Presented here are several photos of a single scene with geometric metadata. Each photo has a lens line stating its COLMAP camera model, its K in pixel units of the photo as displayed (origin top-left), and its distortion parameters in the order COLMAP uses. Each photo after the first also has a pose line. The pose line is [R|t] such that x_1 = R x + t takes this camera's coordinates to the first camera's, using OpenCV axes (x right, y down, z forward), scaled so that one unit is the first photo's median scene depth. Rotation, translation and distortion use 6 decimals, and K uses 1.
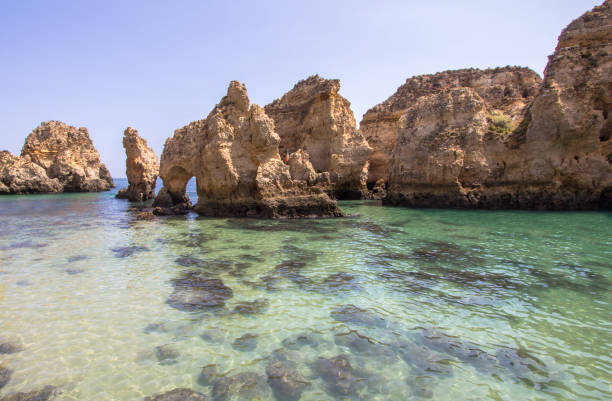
lens RADIAL K [[322.8, 0, 263.8], [0, 322.8, 213.5], [0, 0, 1]] dist [-0.013293, 0.000832]
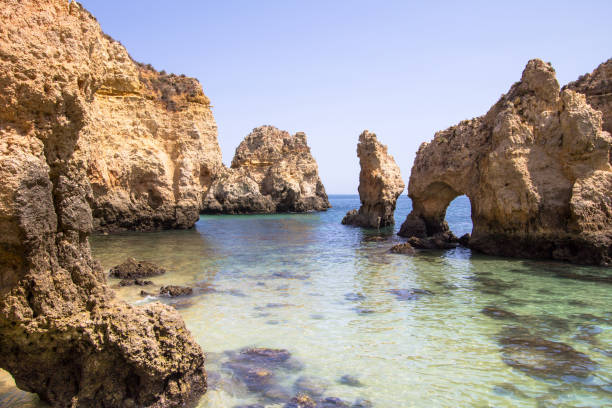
lens RADIAL K [[473.4, 0, 306.0], [0, 473.4, 204.0], [0, 0, 1]] dist [-0.024301, 0.049245]
pose [[0.897508, 0.016743, -0.440679, -0.048200], [-0.056635, 0.995380, -0.077527, 0.001661], [0.437345, 0.094539, 0.894311, -0.055892]]
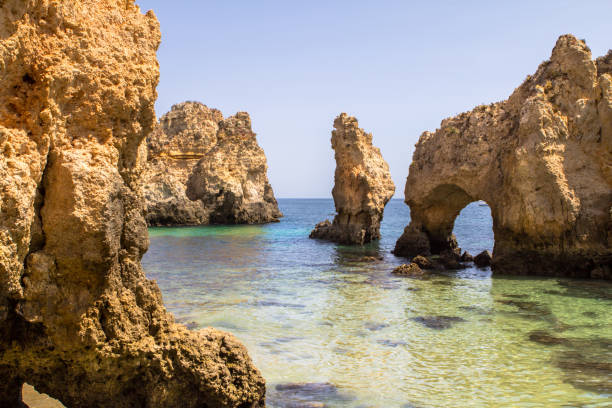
lens RADIAL K [[679.8, 0, 306.0], [0, 679.8, 204.0], [0, 0, 1]] dist [-0.134420, 0.142940]
pose [[0.939436, 0.010993, -0.342547, -0.071150], [-0.046091, 0.994458, -0.094490, 0.006948], [0.339610, 0.104556, 0.934737, -0.126552]]
